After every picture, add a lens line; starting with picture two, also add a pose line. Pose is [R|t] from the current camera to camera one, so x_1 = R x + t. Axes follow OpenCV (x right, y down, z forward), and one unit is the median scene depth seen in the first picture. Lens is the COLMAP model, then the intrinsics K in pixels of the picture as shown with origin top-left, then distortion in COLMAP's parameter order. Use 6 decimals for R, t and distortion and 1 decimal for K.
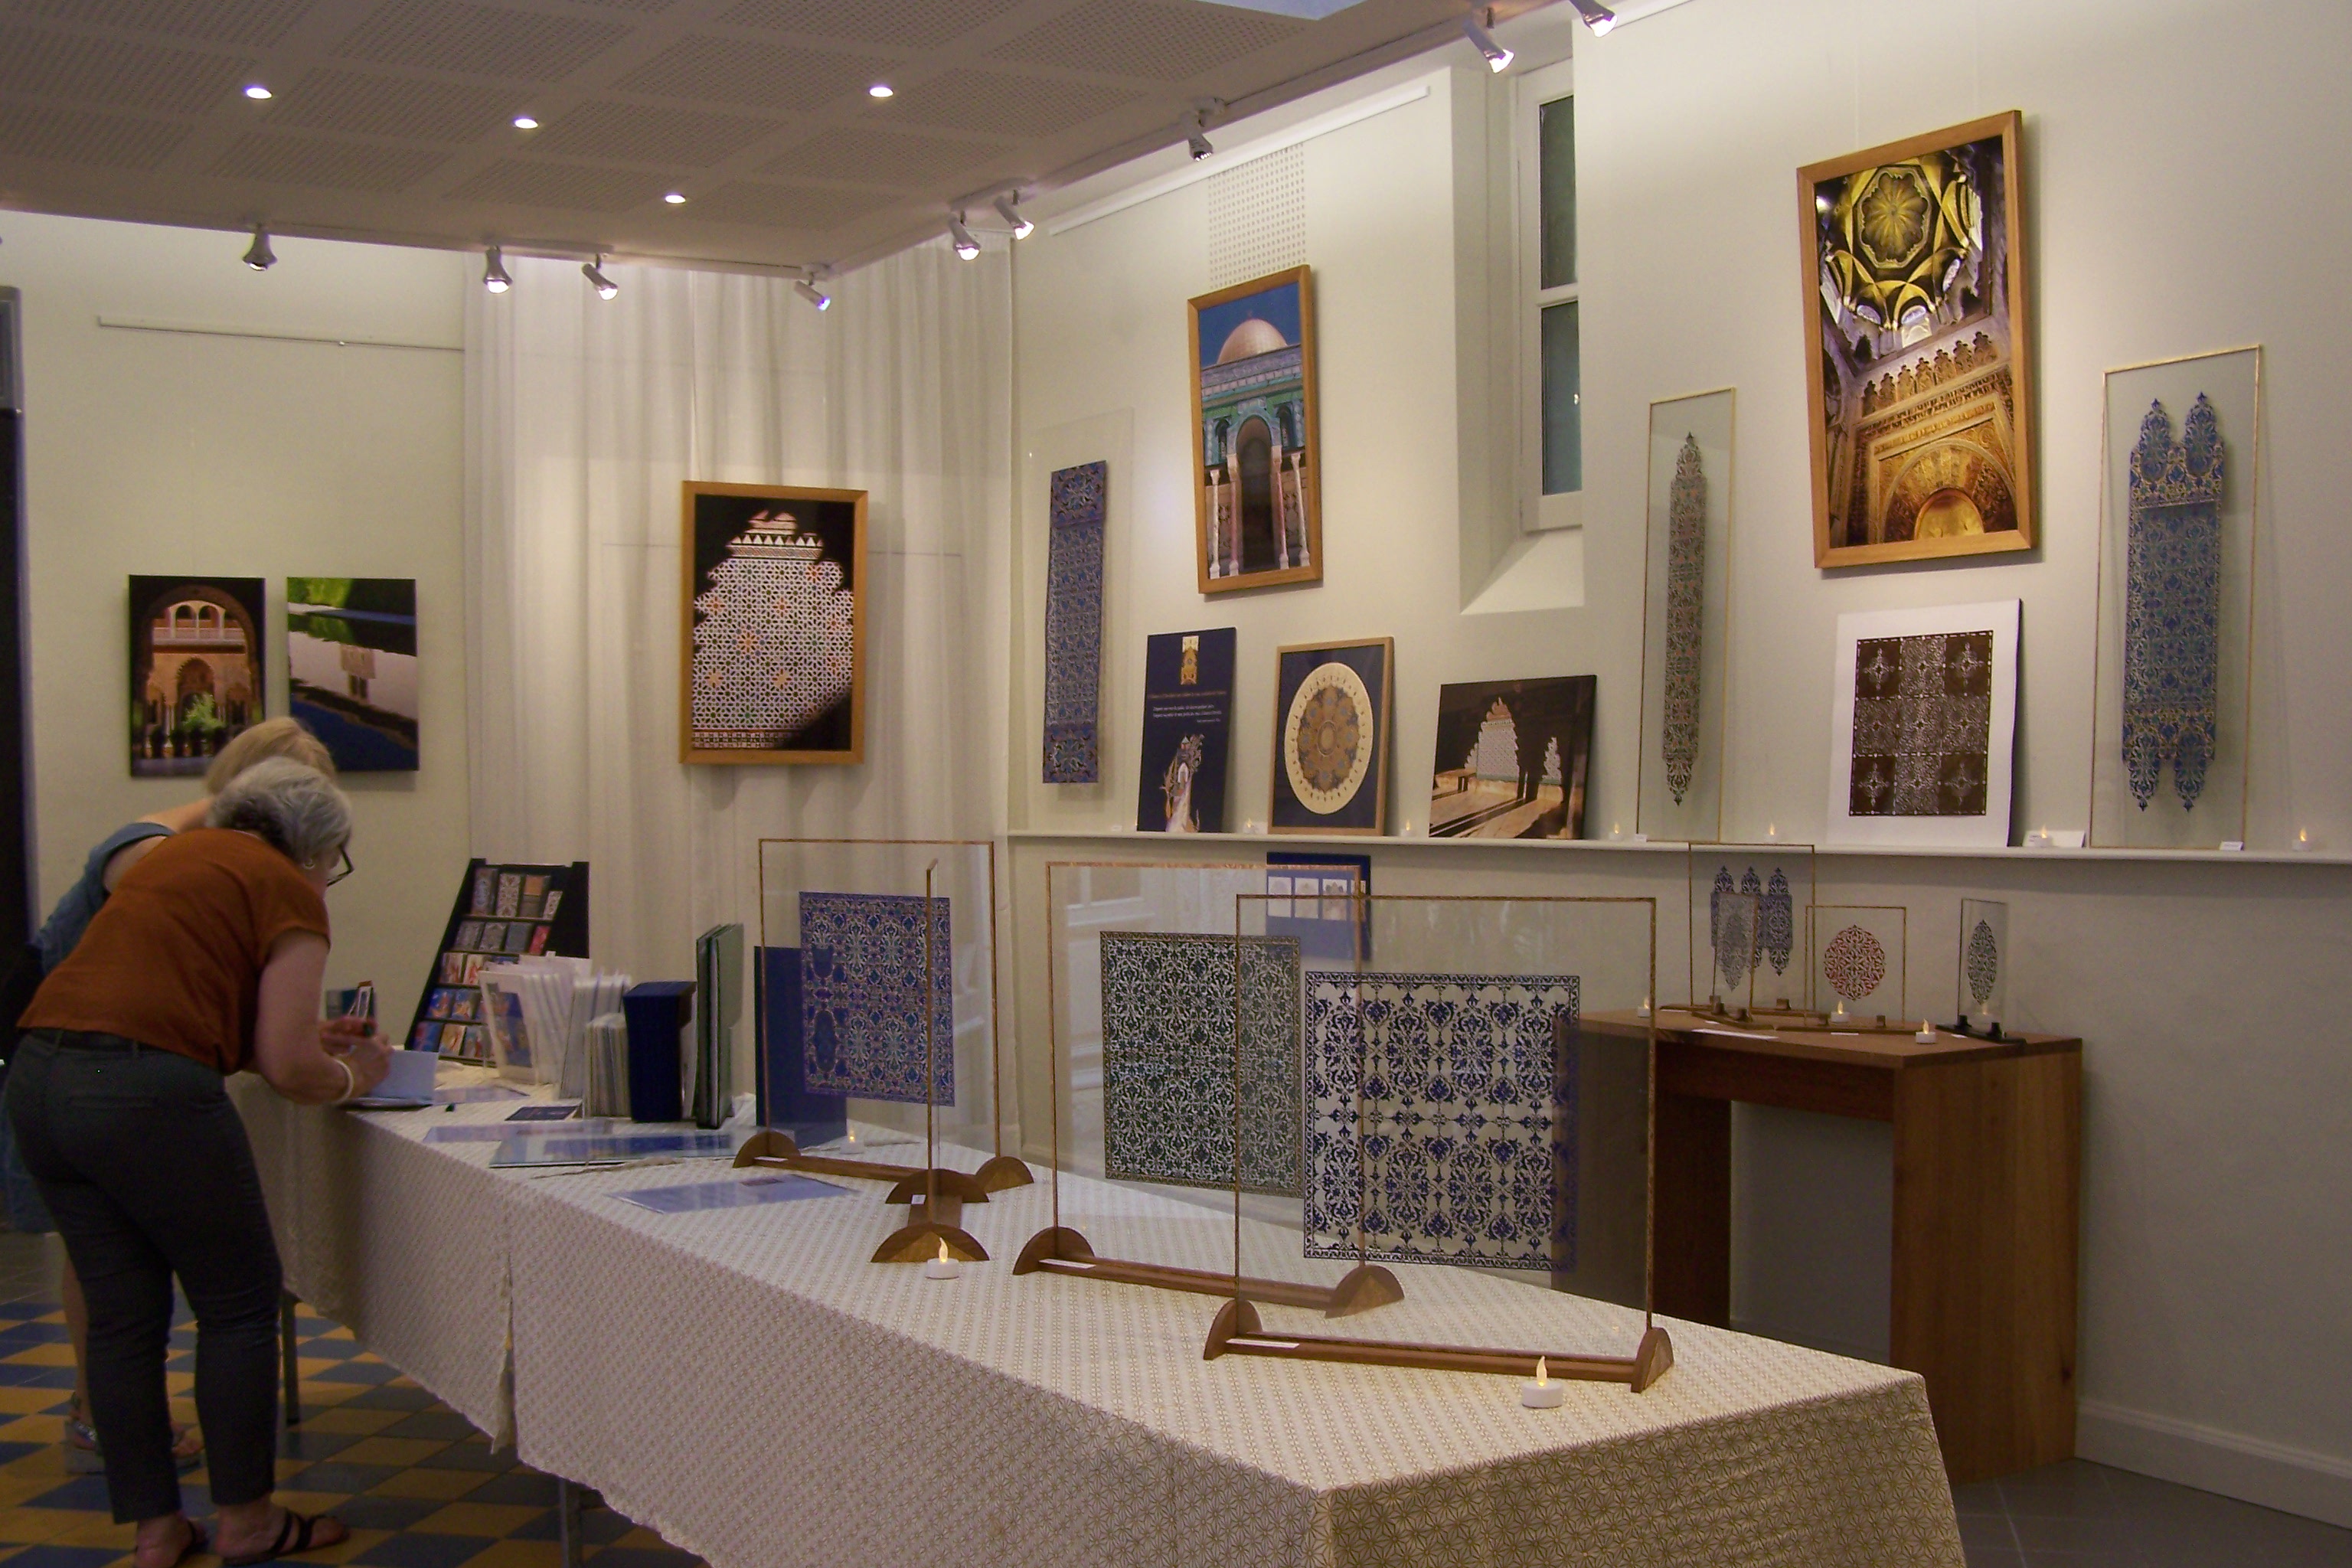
lens RADIAL K [[2559.5, 0, 1175.0], [0, 2559.5, 853.4], [0, 0, 1]] dist [-0.193690, 0.321362]
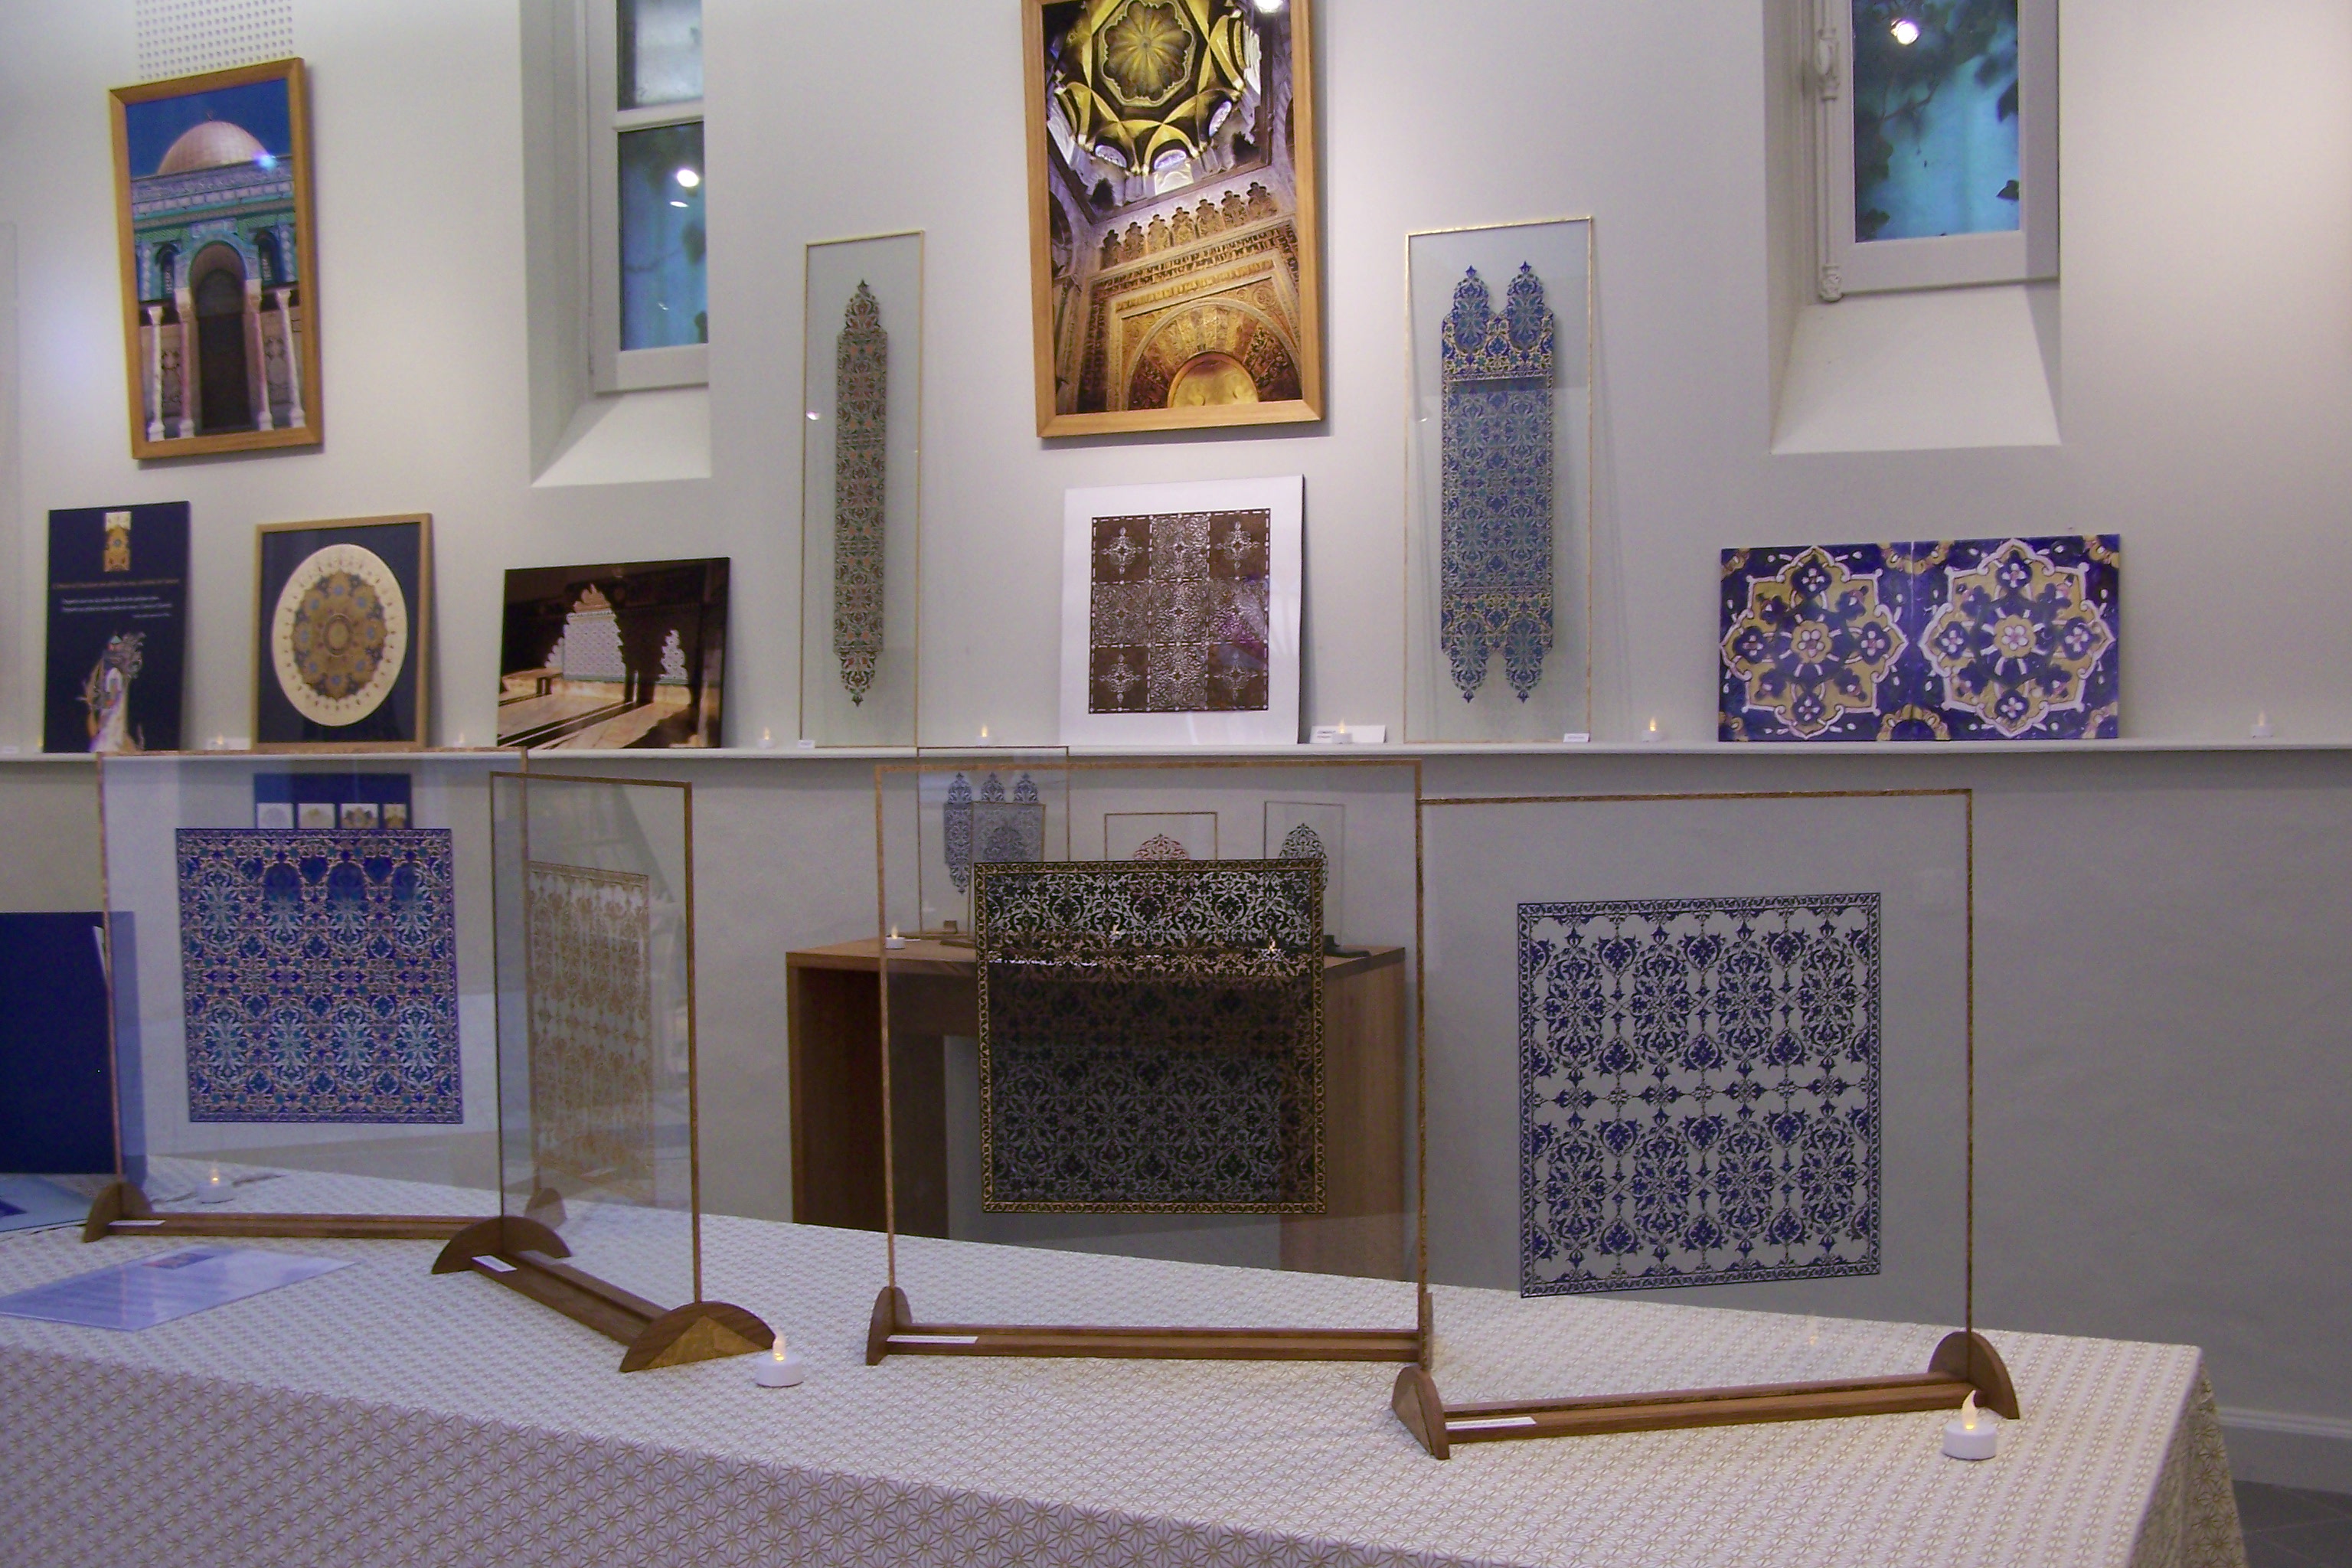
lens RADIAL K [[2559.5, 0, 1175.0], [0, 2559.5, 853.4], [0, 0, 1]] dist [-0.193690, 0.321362]
pose [[0.850539, -0.038452, 0.524505, -0.184850], [0.021349, 0.999026, 0.038620, 0.000294], [-0.525479, -0.021650, 0.850531, 0.209817]]
